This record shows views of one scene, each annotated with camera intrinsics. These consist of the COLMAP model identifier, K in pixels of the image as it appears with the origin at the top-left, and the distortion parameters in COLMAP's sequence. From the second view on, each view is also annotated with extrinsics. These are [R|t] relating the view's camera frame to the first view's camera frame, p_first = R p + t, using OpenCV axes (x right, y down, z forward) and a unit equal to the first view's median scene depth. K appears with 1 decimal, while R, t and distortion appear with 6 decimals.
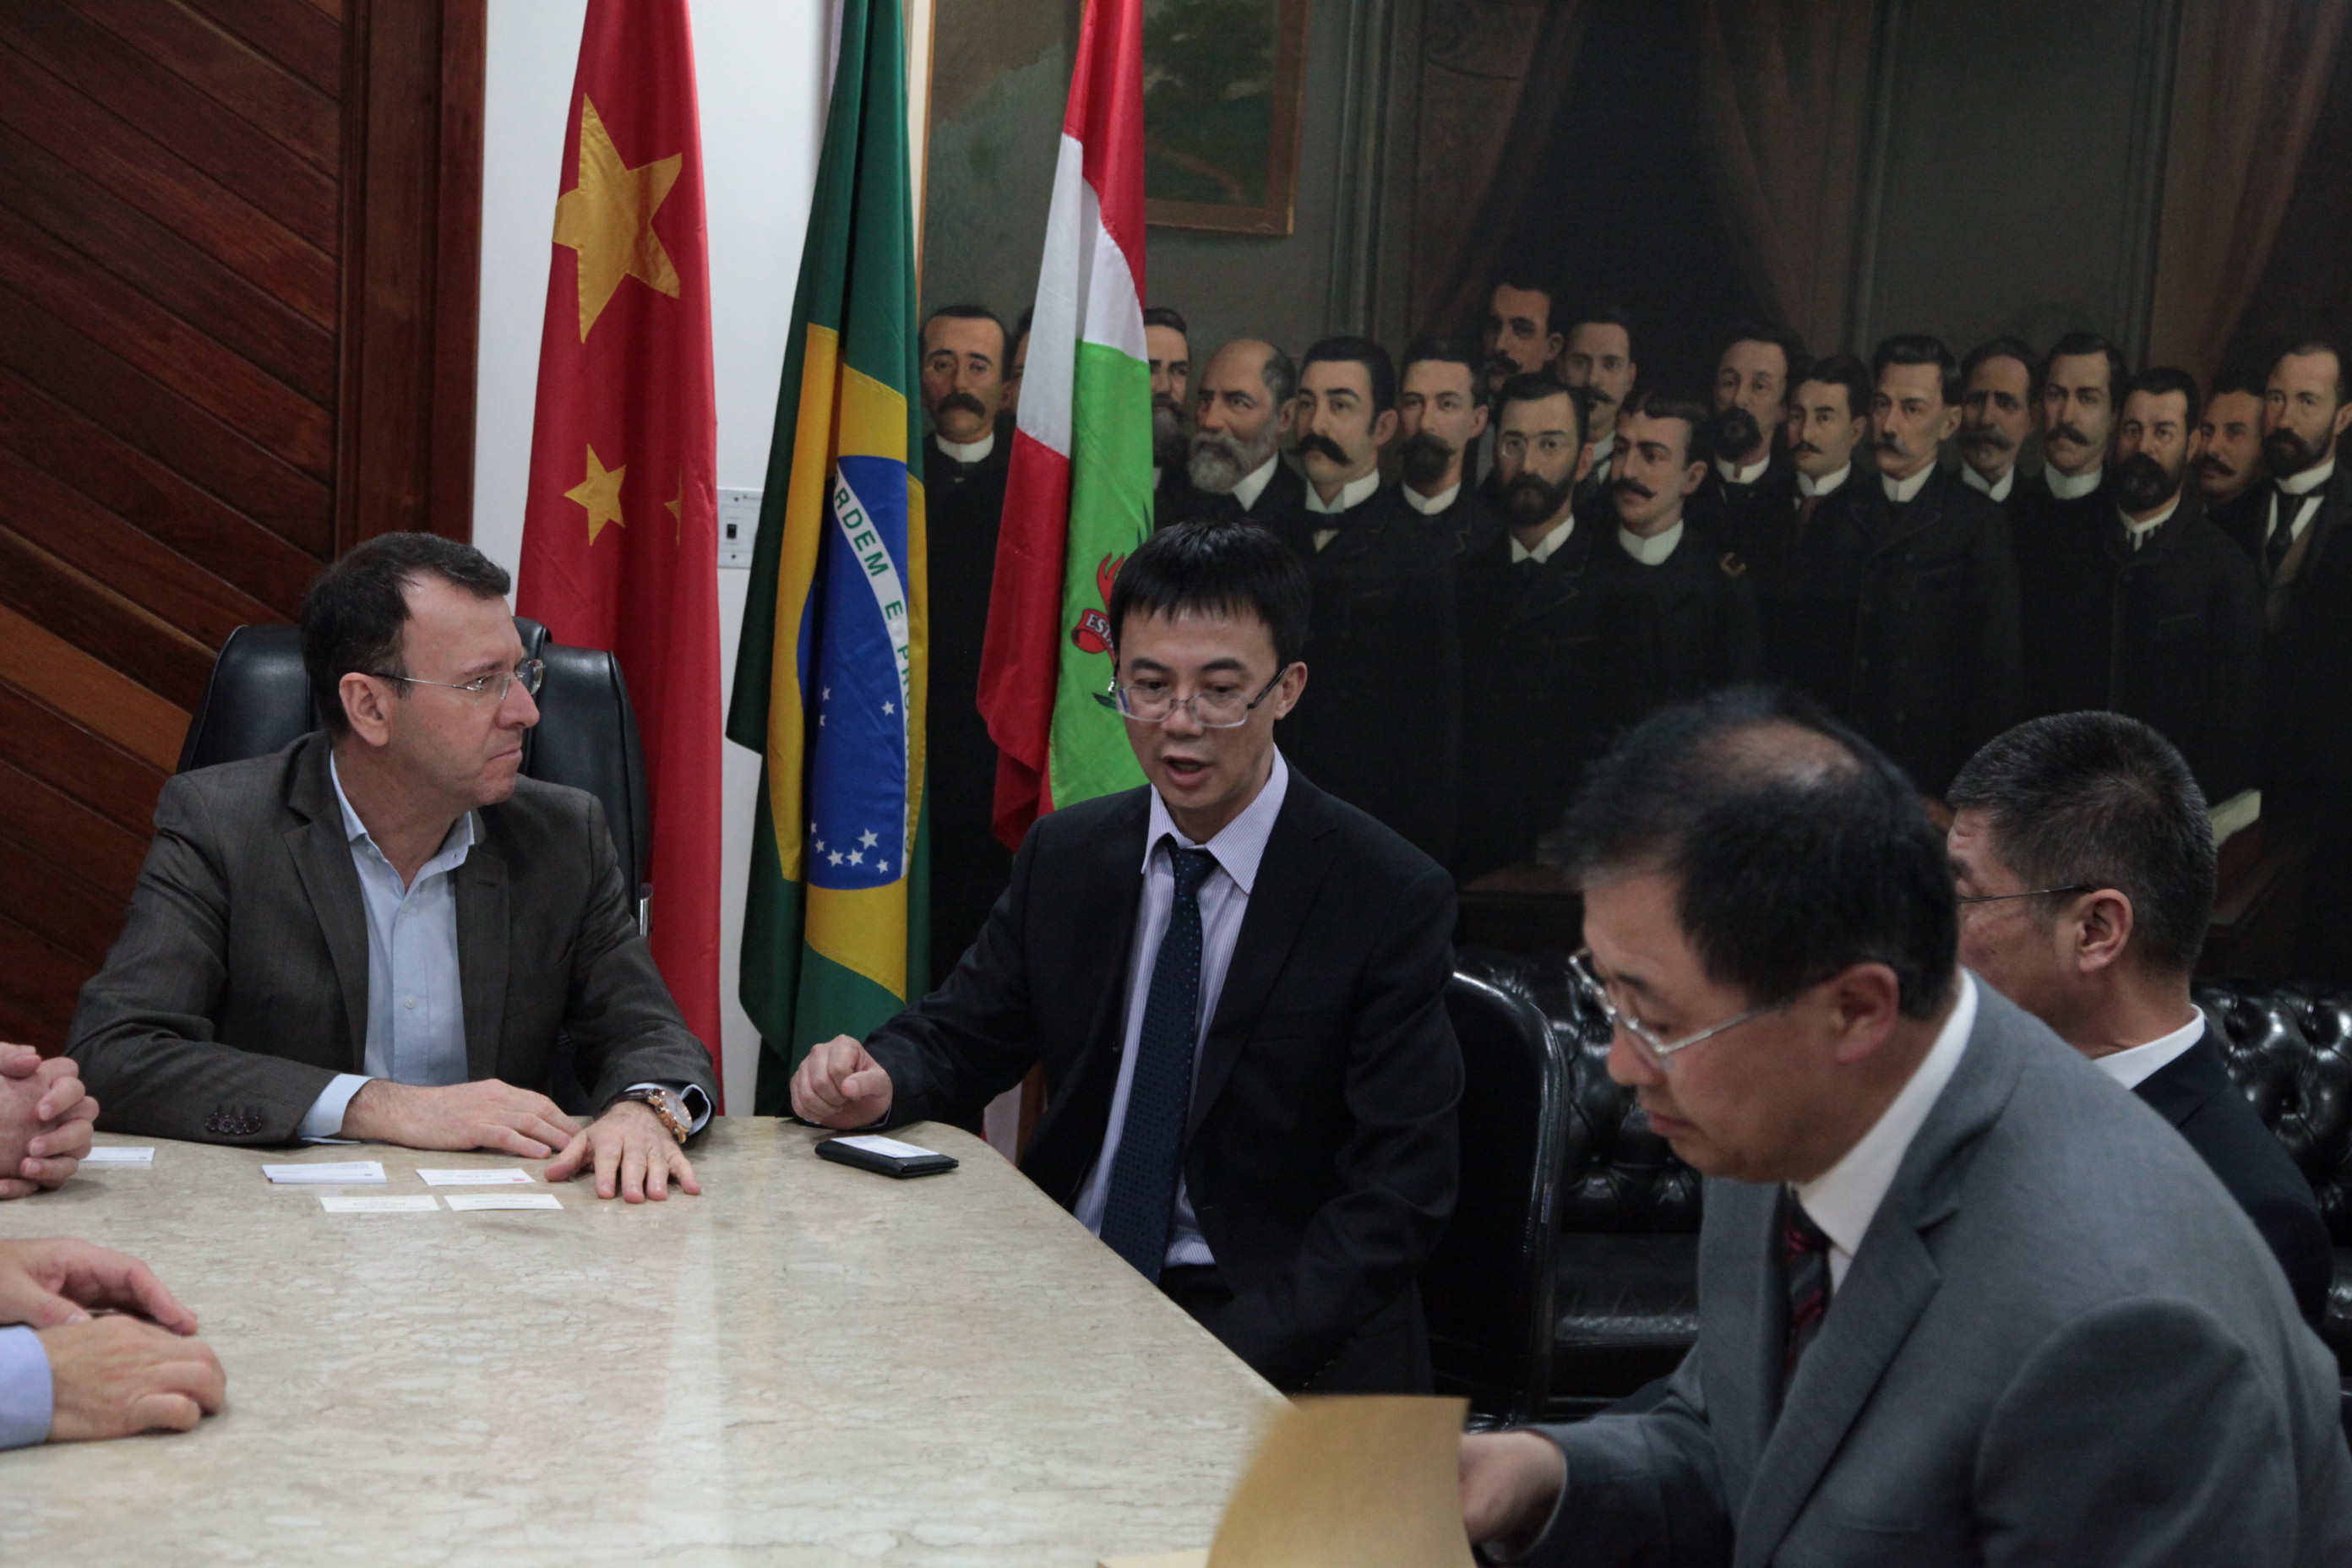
lens RADIAL K [[3847.4, 0, 1154.7], [0, 3847.4, 788.2], [0, 0, 1]] dist [0.209996, 0.133497]
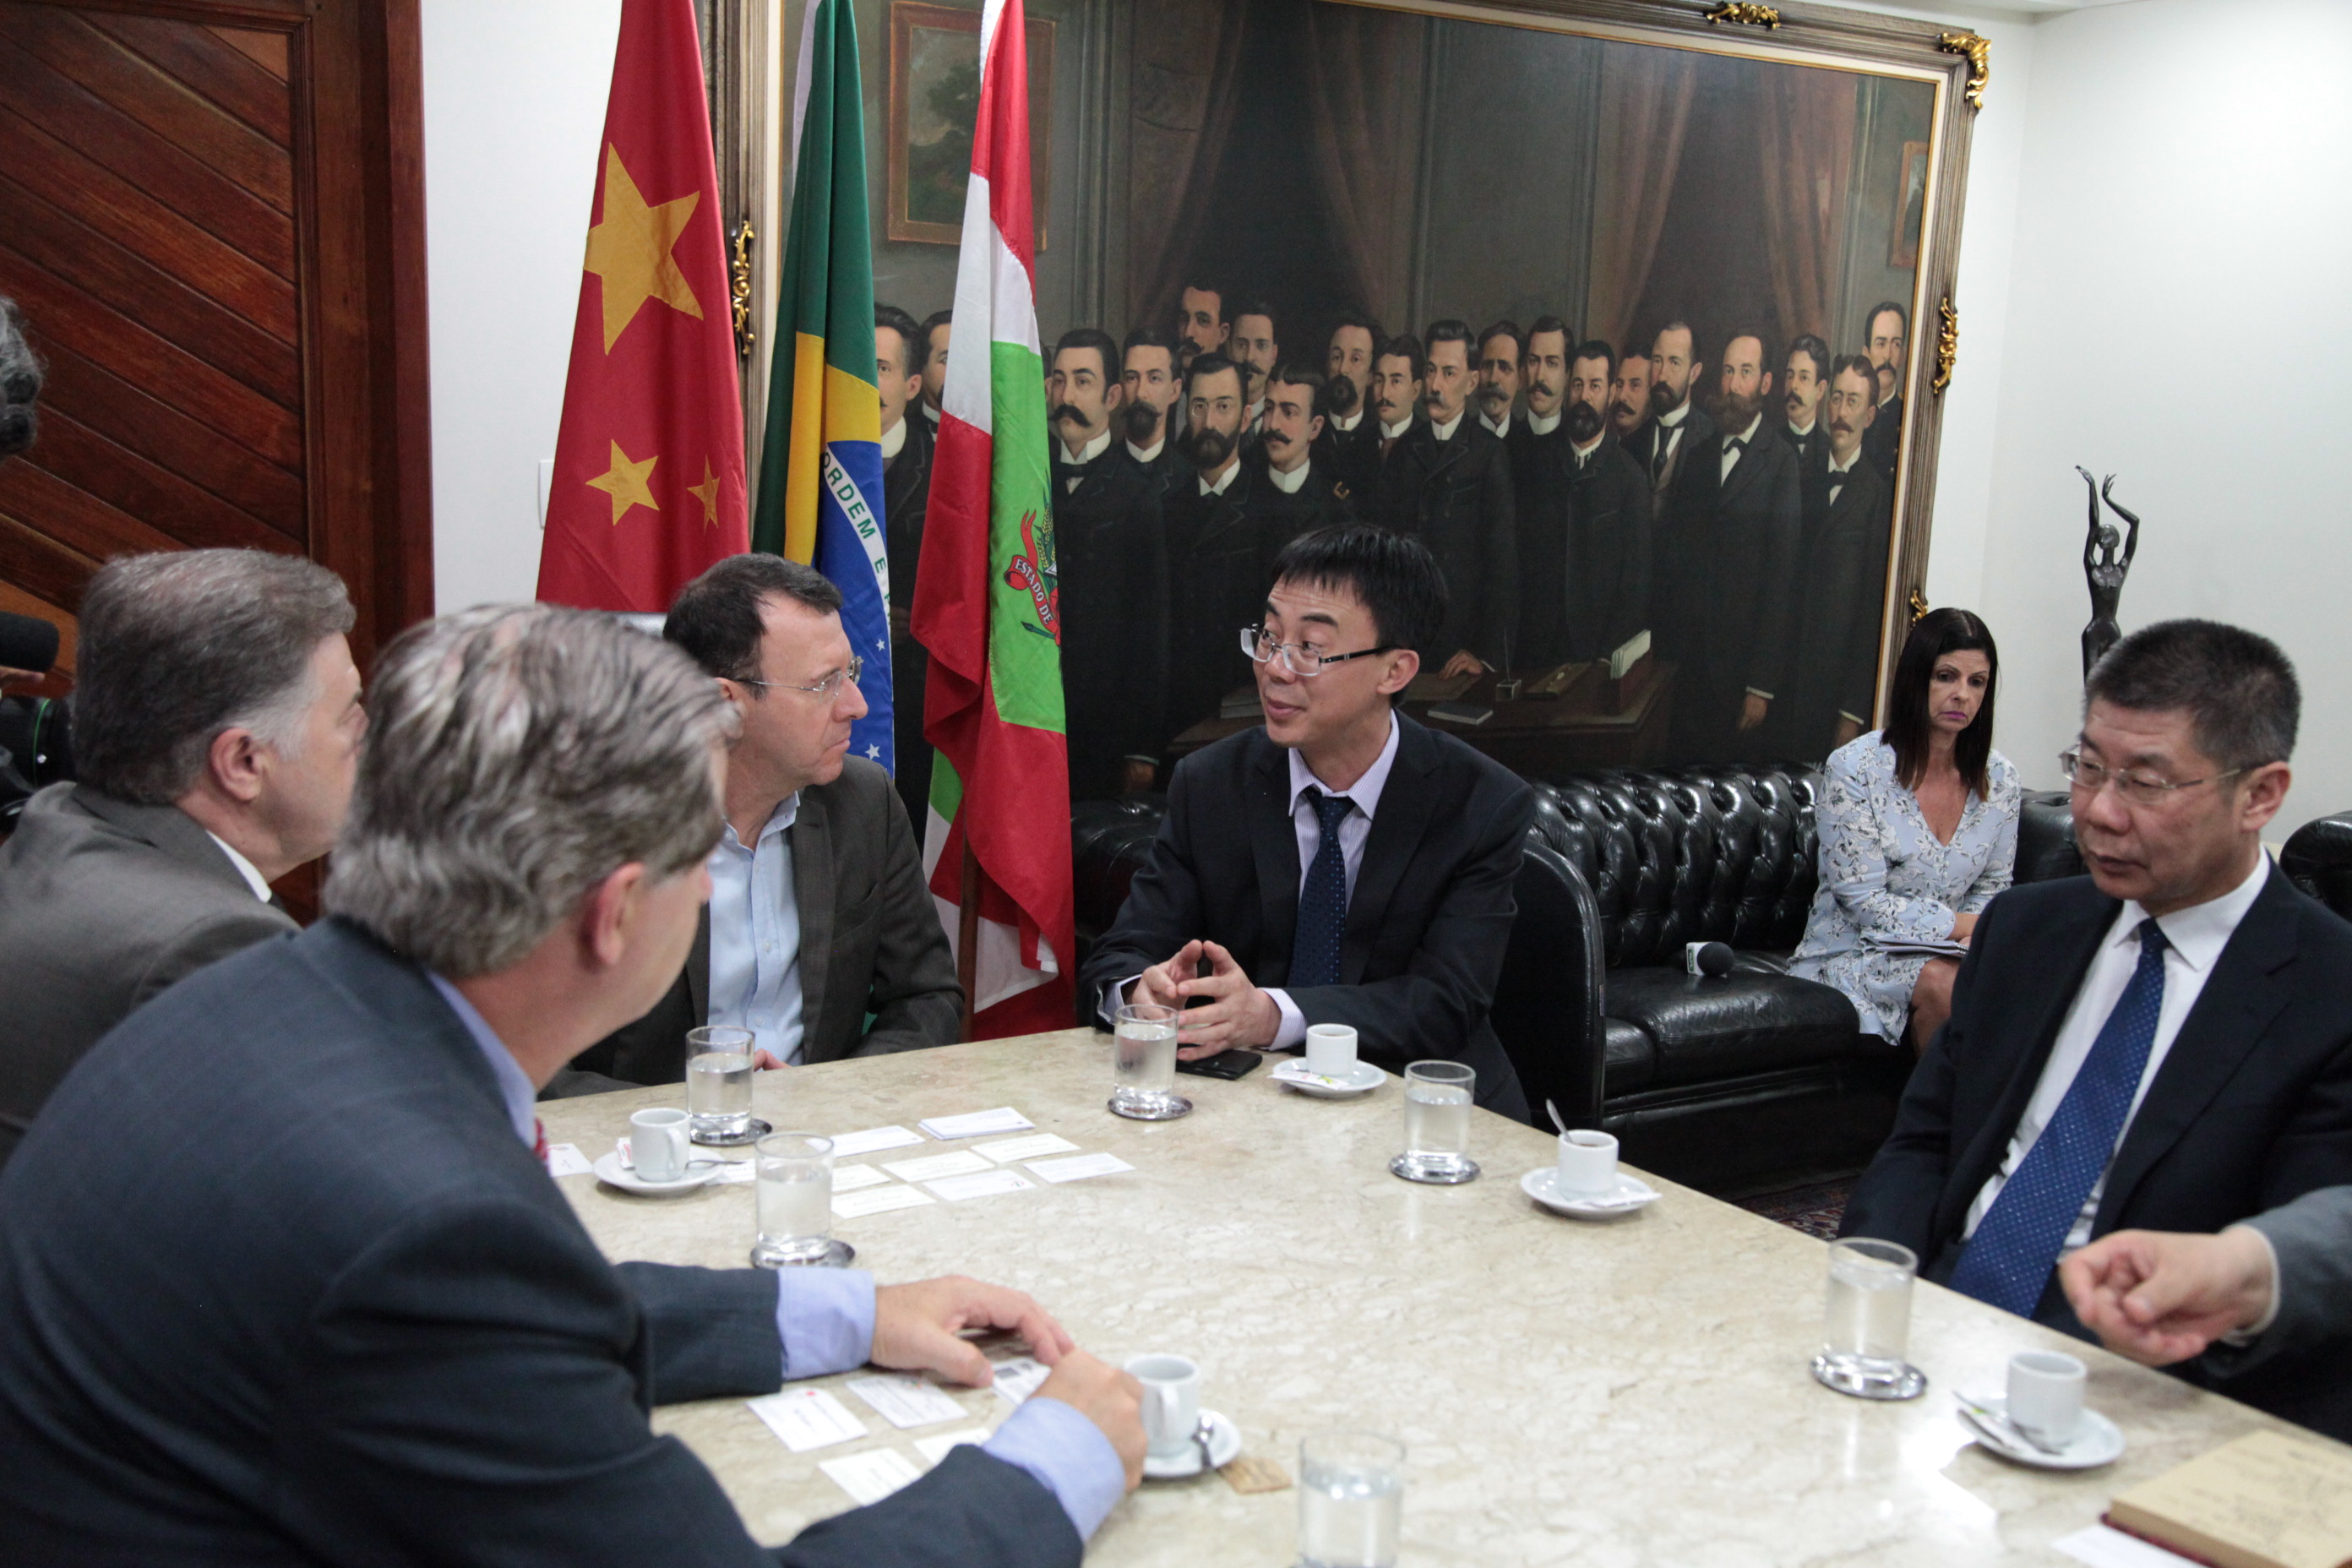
lens RADIAL K [[2491.7, 0, 1176.7], [0, 2491.7, 809.0], [0, 0, 1]] dist [0.027993, 0.061512]
pose [[0.951628, -0.079676, 0.296741, -0.183167], [0.054673, 0.994290, 0.091638, -0.030410], [-0.302348, -0.070981, 0.950551, 0.171508]]
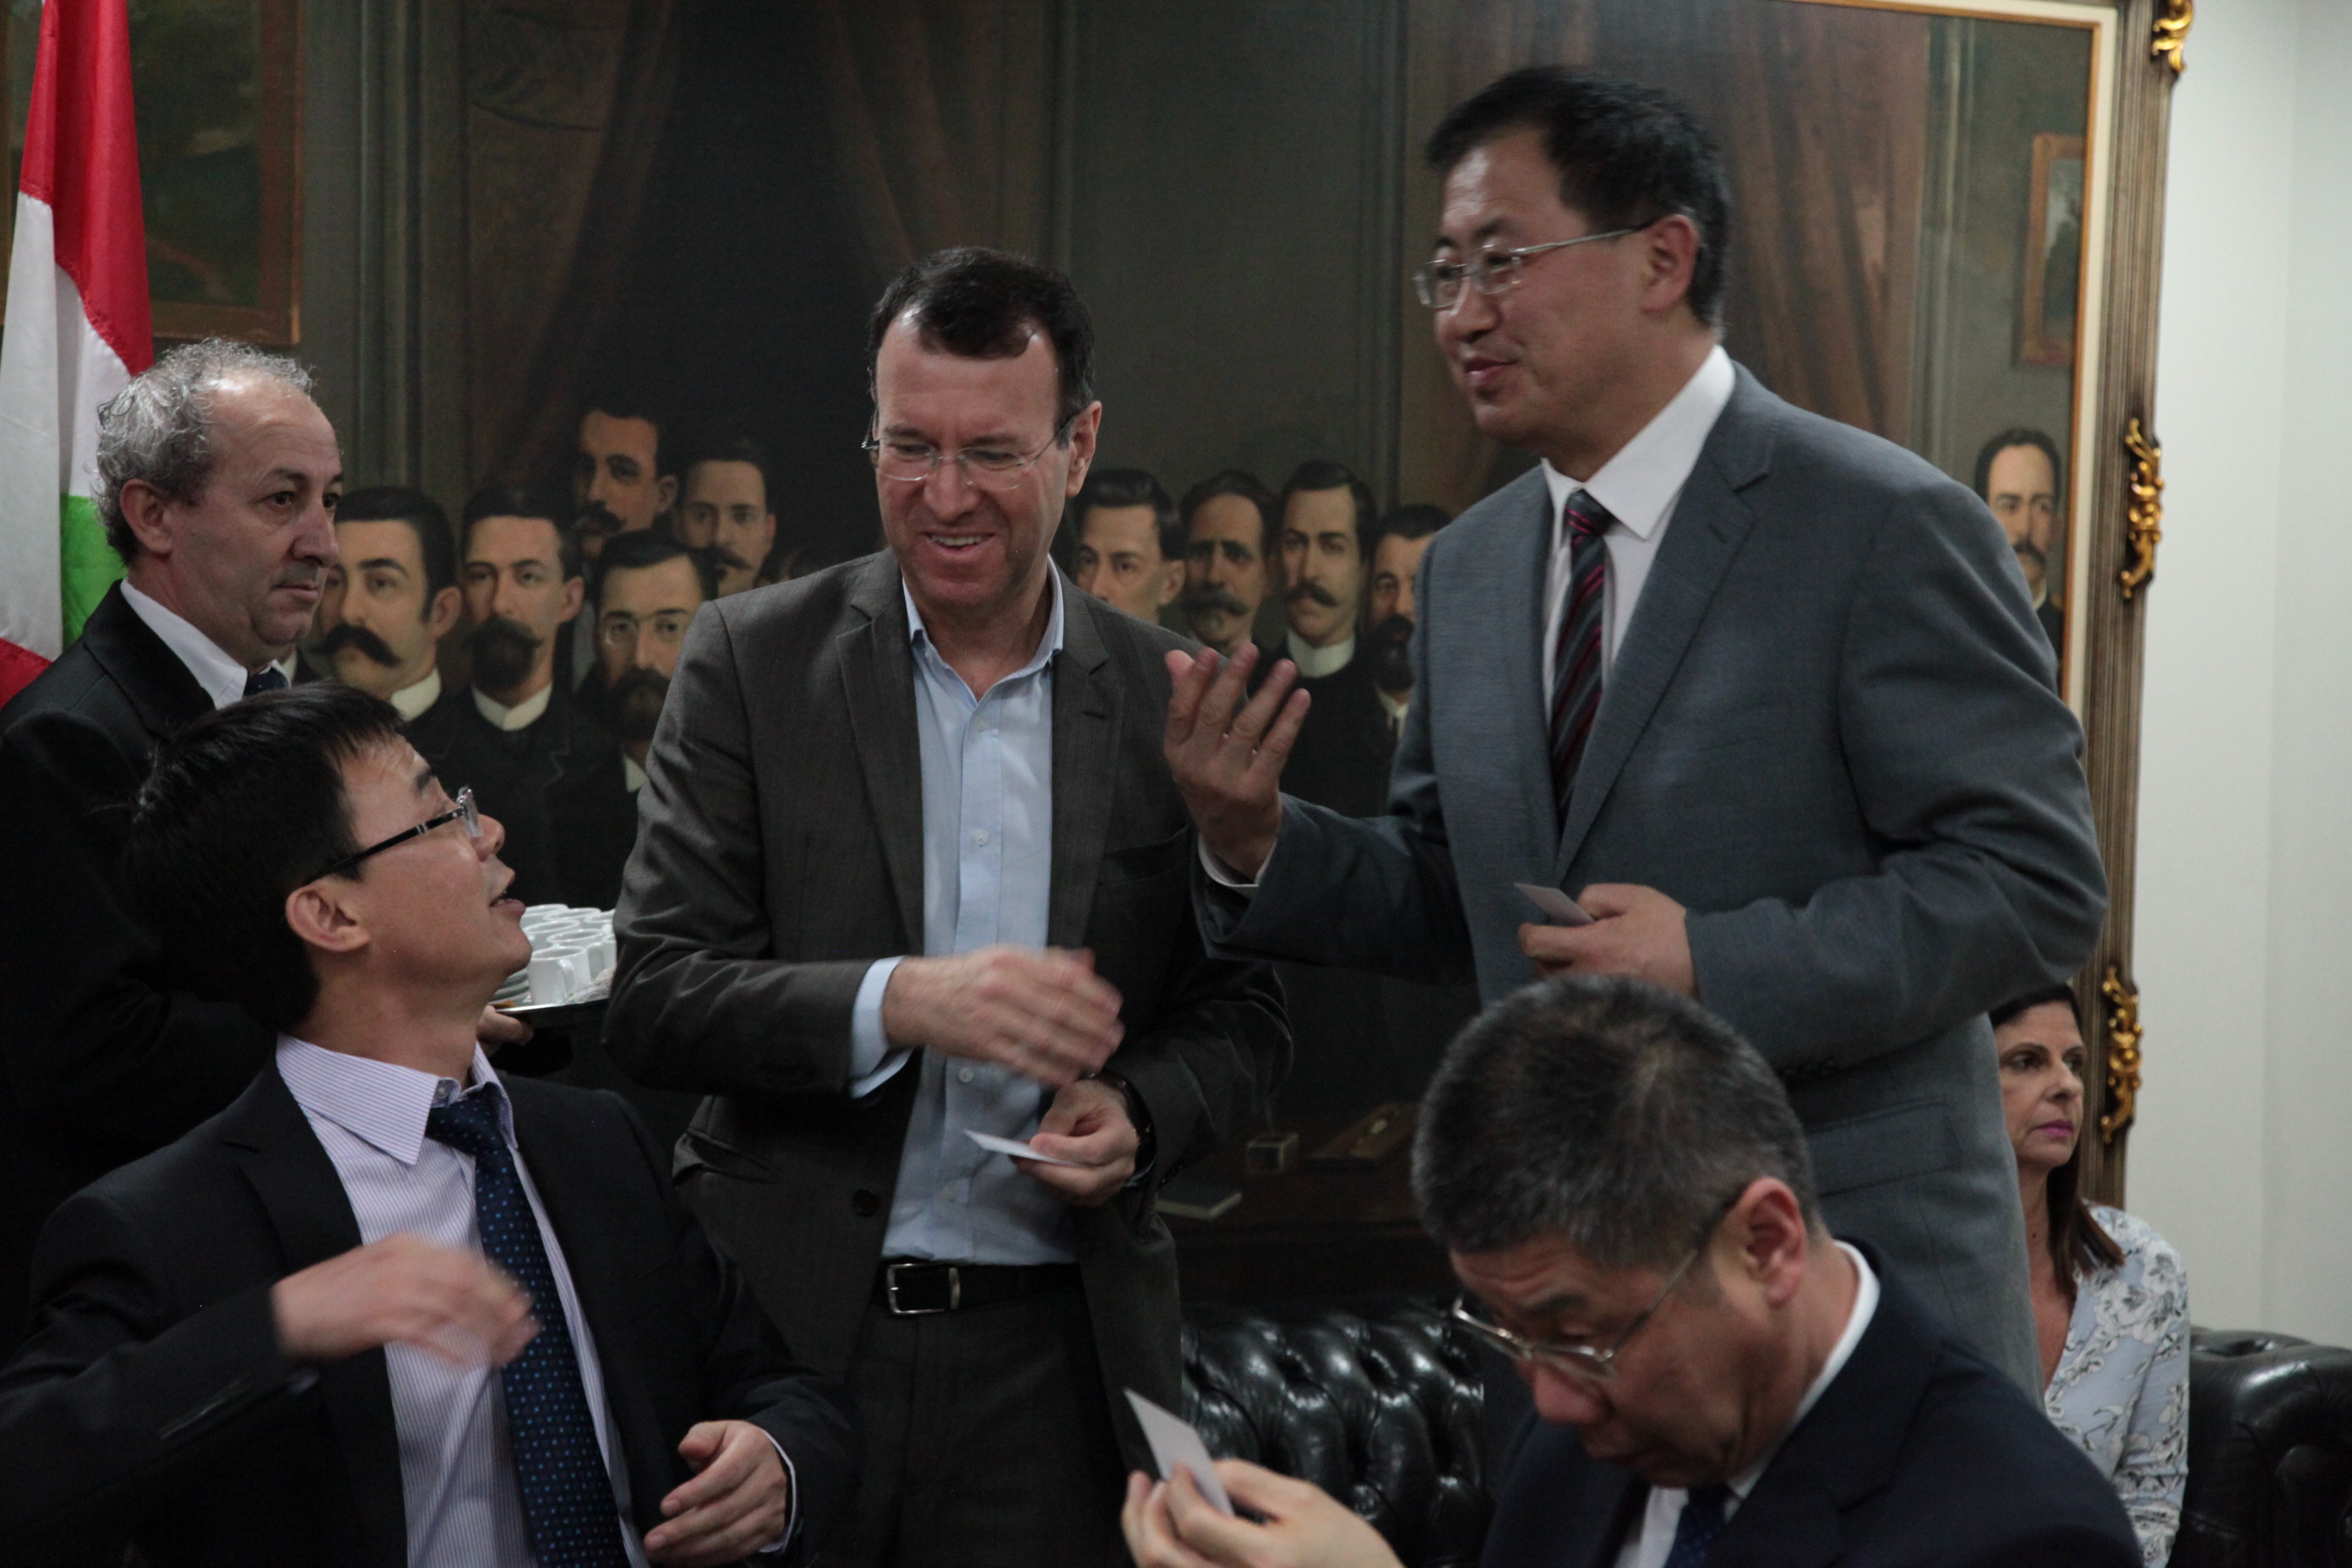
lens RADIAL K [[4908.7, 0, 1169.0], [0, 4908.7, 795.0], [0, 0, 1]] dist [0.368627, -0.112170]
pose [[0.956951, -0.050794, 0.285772, -0.075097], [0.067945, 0.996414, -0.050419, -0.004412], [-0.282186, 0.067666, 0.956970, 0.087585]]
